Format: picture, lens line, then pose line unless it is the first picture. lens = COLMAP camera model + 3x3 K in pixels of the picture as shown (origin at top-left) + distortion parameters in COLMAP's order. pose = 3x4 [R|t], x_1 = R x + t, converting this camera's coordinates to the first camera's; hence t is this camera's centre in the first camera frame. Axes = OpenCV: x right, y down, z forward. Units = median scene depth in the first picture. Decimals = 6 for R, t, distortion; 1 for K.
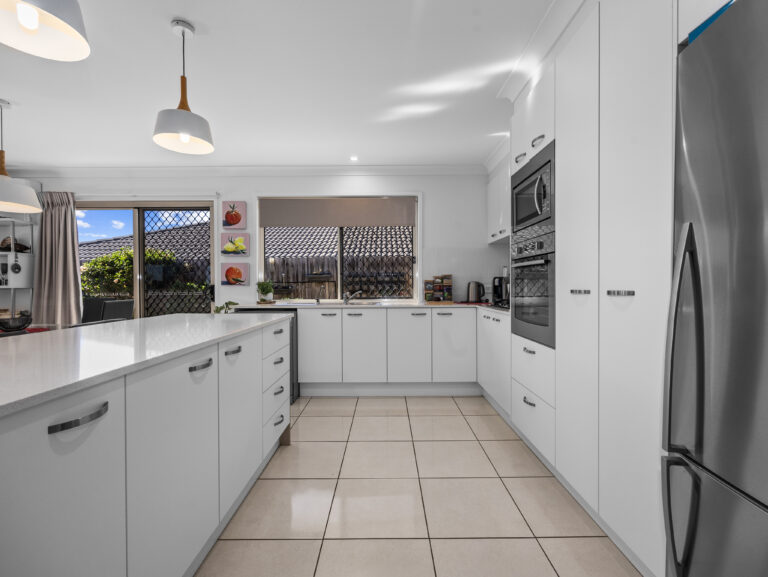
lens RADIAL K [[331.6, 0, 385.5], [0, 331.6, 286.4], [0, 0, 1]] dist [-0.002870, -0.000336]
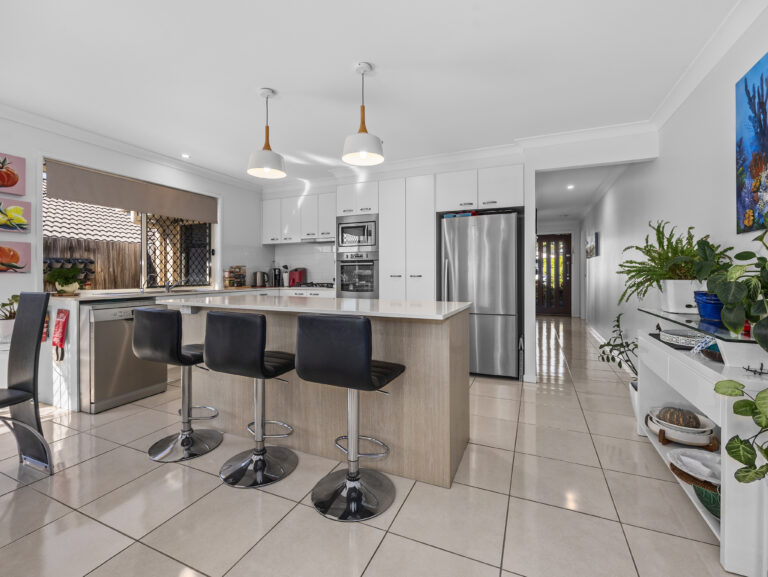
lens RADIAL K [[336.1, 0, 356.6], [0, 336.1, 273.6], [0, 0, 1]] dist [-0.001192, -0.000001]
pose [[0.467070, 0.006161, 0.884199, -0.739033], [0.001645, 0.999968, -0.007836, 0.006039], [-0.884219, 0.005114, 0.467045, -0.000145]]
